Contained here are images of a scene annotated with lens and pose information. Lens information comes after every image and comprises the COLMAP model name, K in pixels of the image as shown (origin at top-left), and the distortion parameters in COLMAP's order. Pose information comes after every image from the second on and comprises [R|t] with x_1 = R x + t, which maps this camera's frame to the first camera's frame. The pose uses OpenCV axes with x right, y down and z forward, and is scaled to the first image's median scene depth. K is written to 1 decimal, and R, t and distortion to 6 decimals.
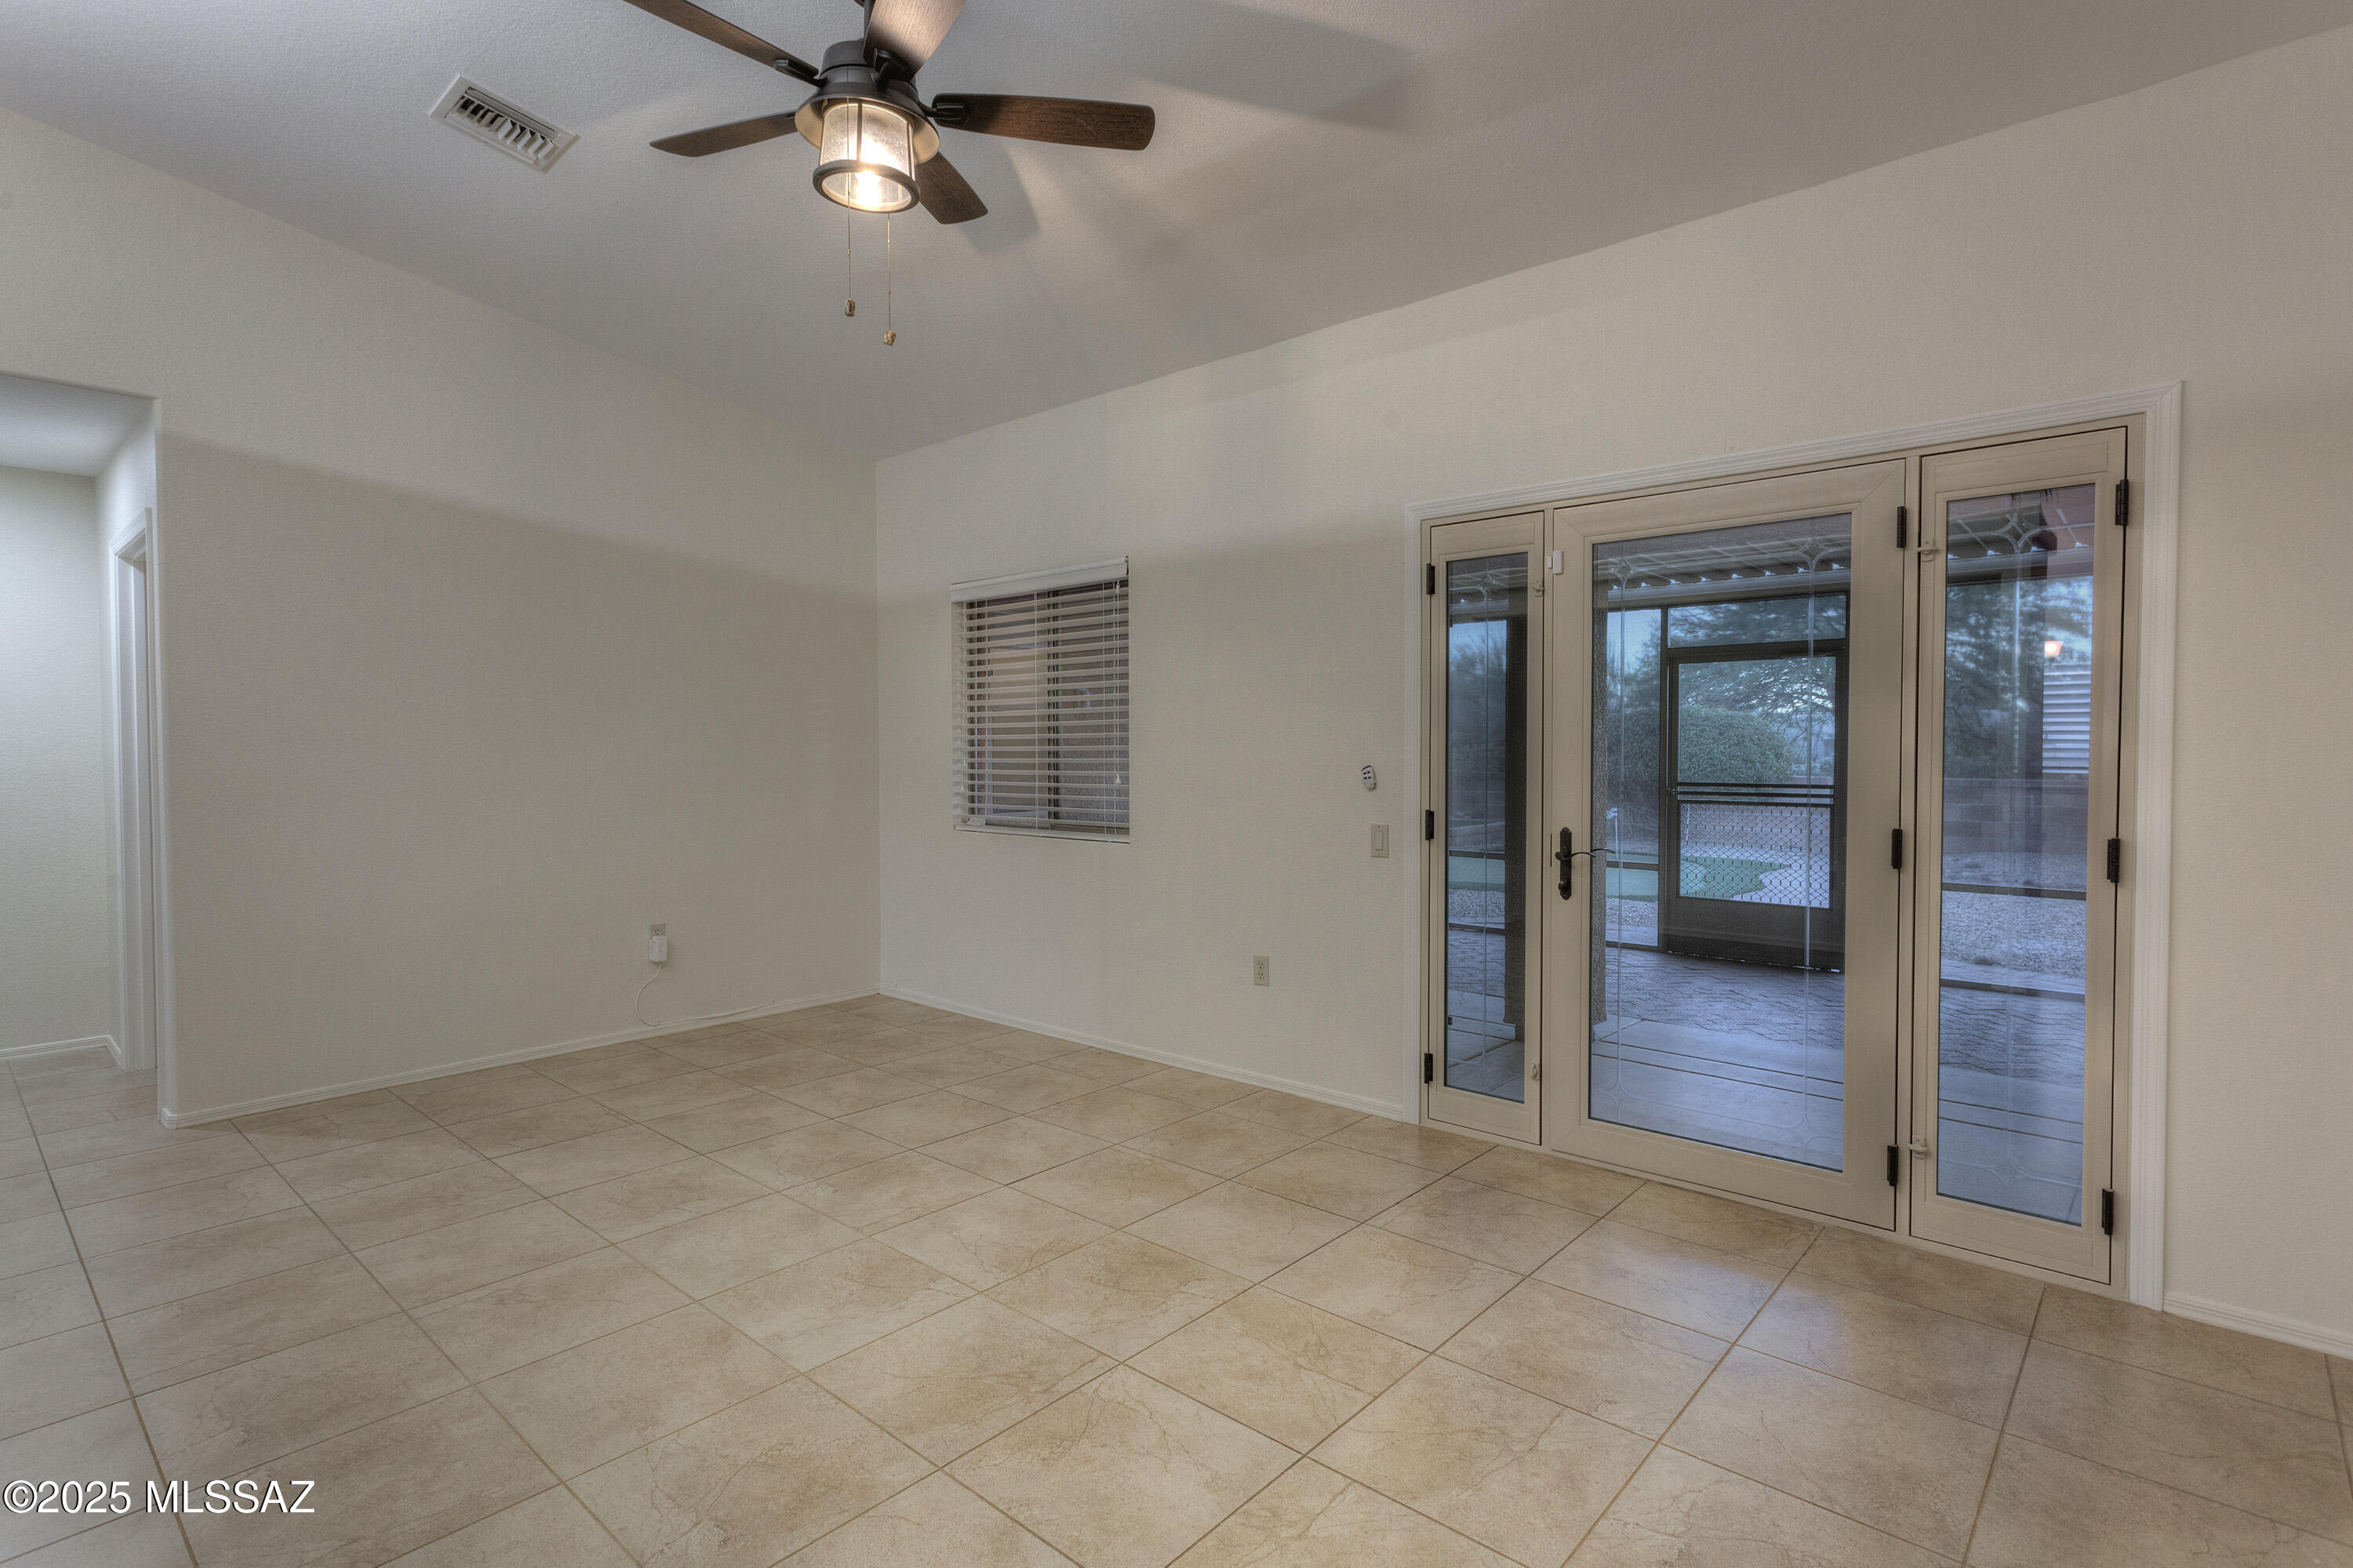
lens RADIAL K [[1139.9, 0, 1158.6], [0, 1139.9, 775.7], [0, 0, 1]] dist [-0.000360, 0.002234]
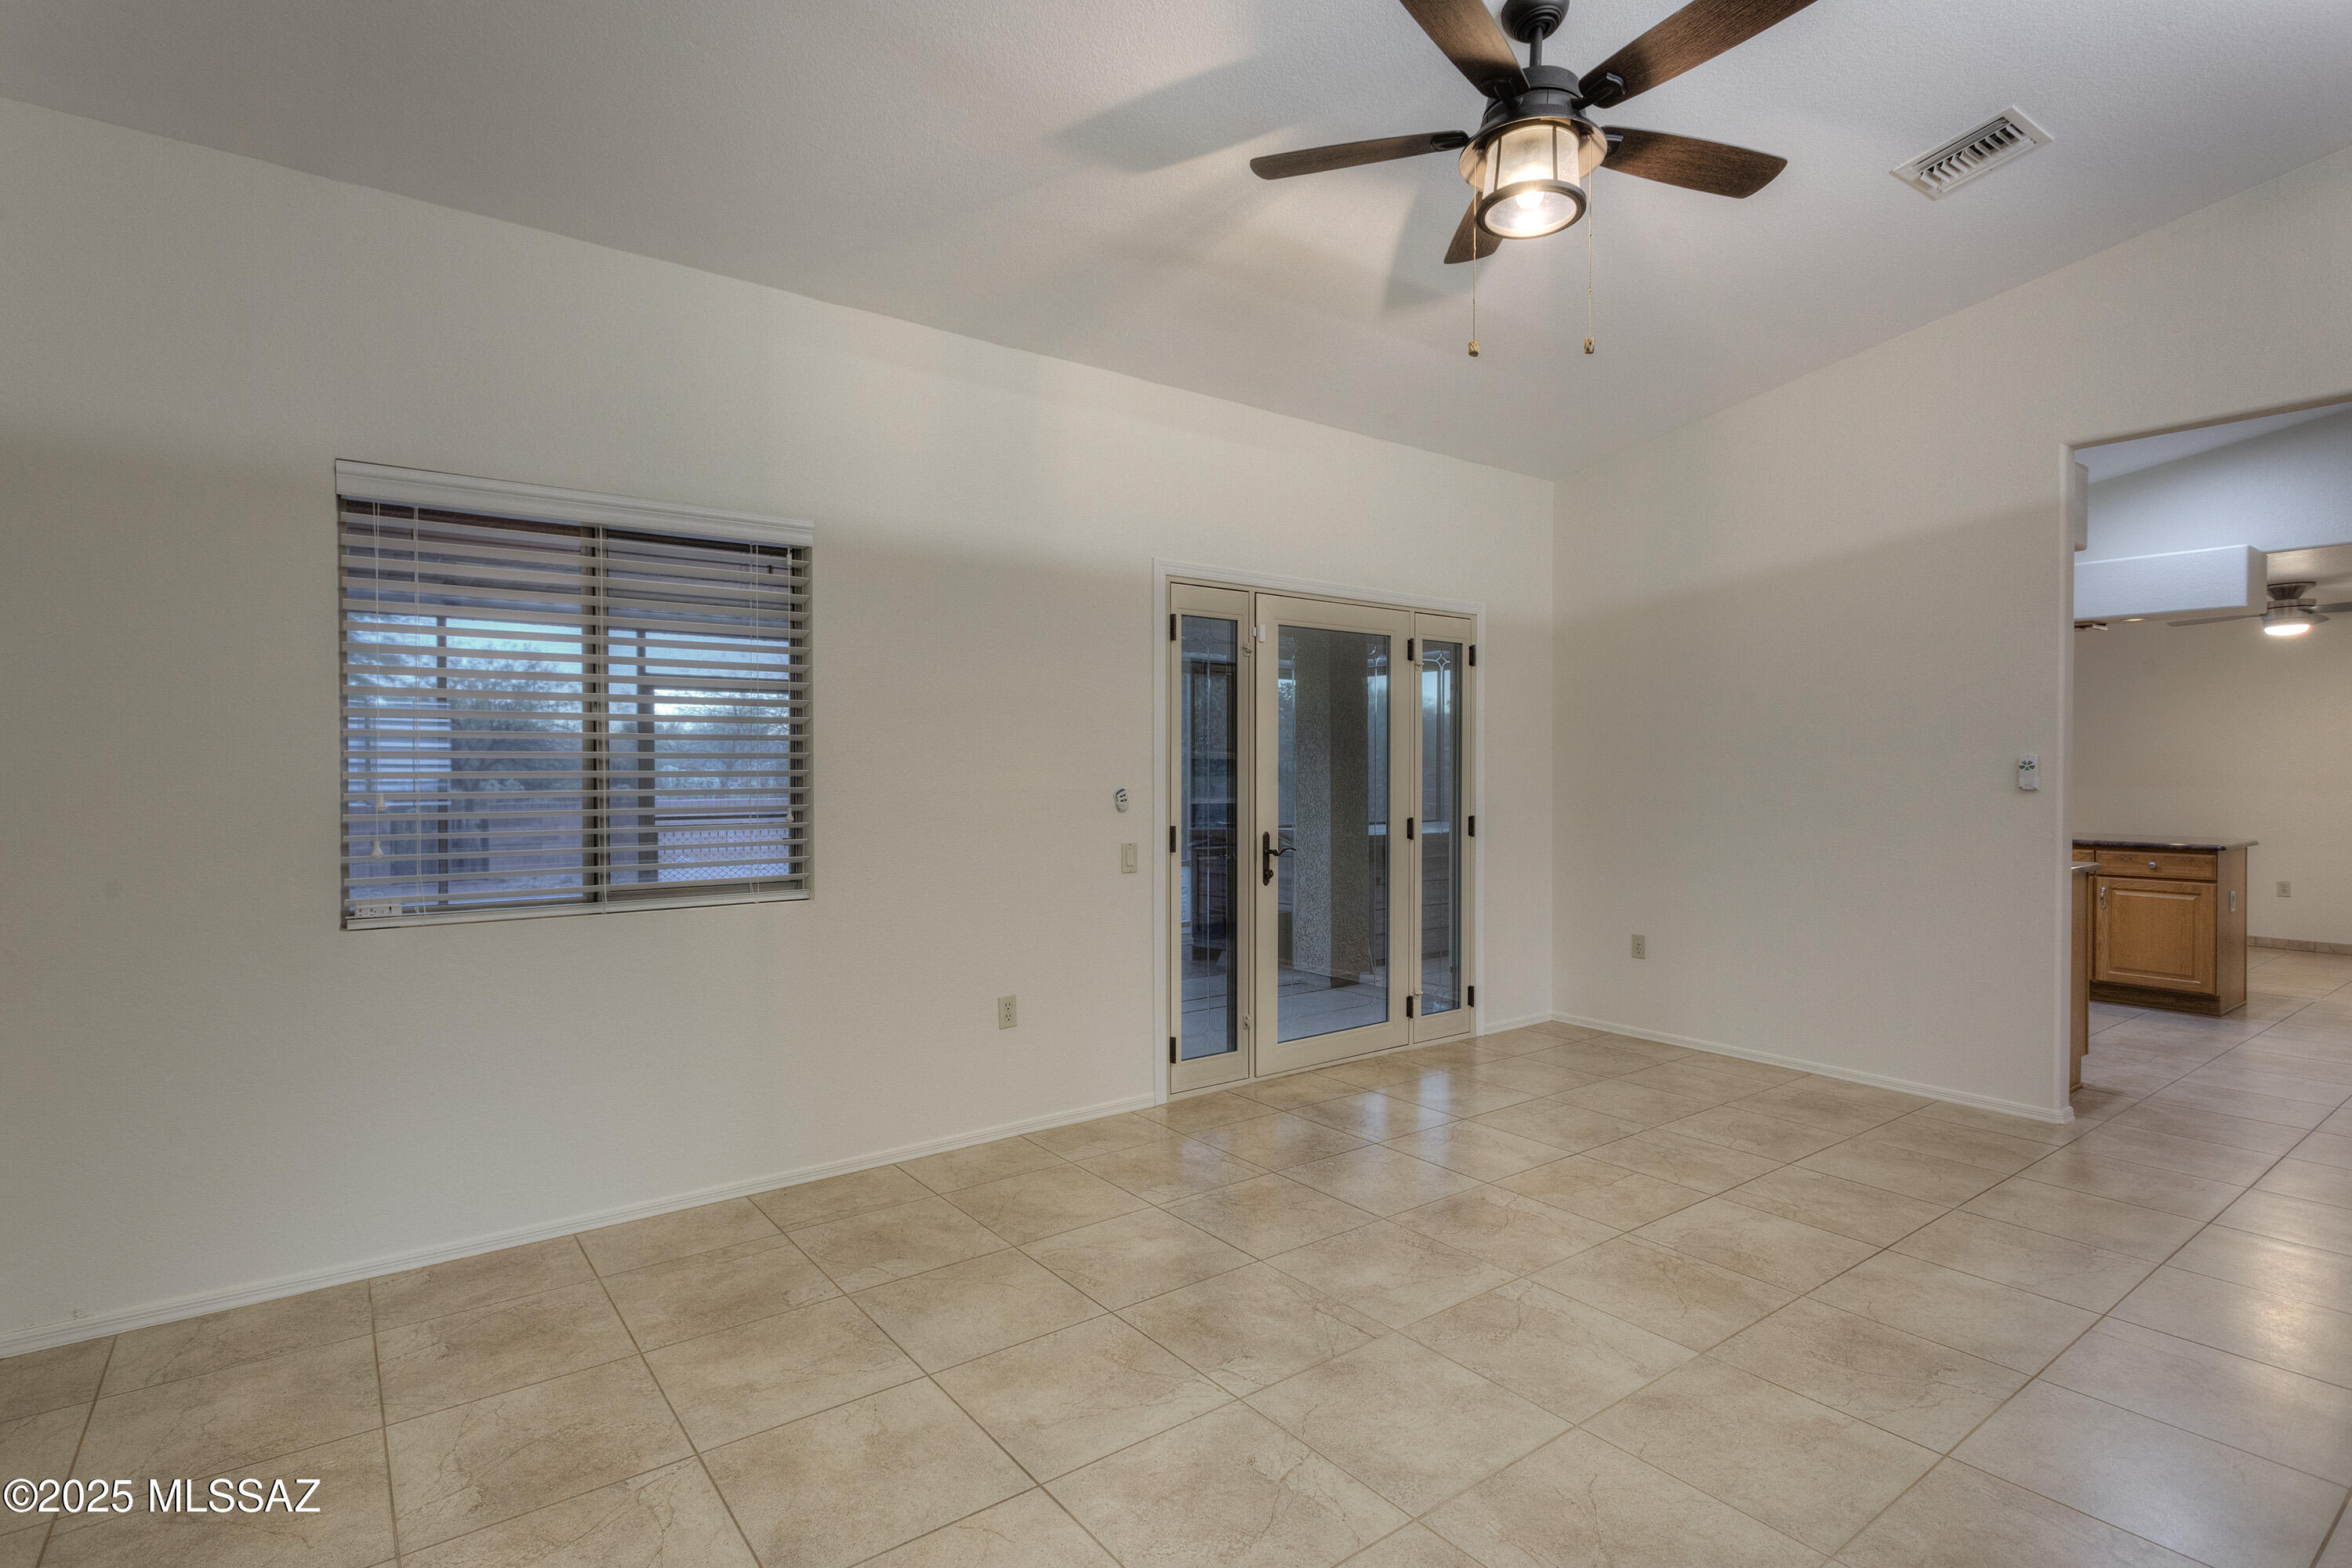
lens RADIAL K [[1139.4, 0, 1152.9], [0, 1139.4, 779.2], [0, 0, 1]] dist [-0.000360, 0.002234]
pose [[0.205012, -0.004452, 0.978749, -0.904131], [0.025906, 0.999664, -0.000879, -0.016941], [-0.978417, 0.025536, 0.205059, 0.785082]]
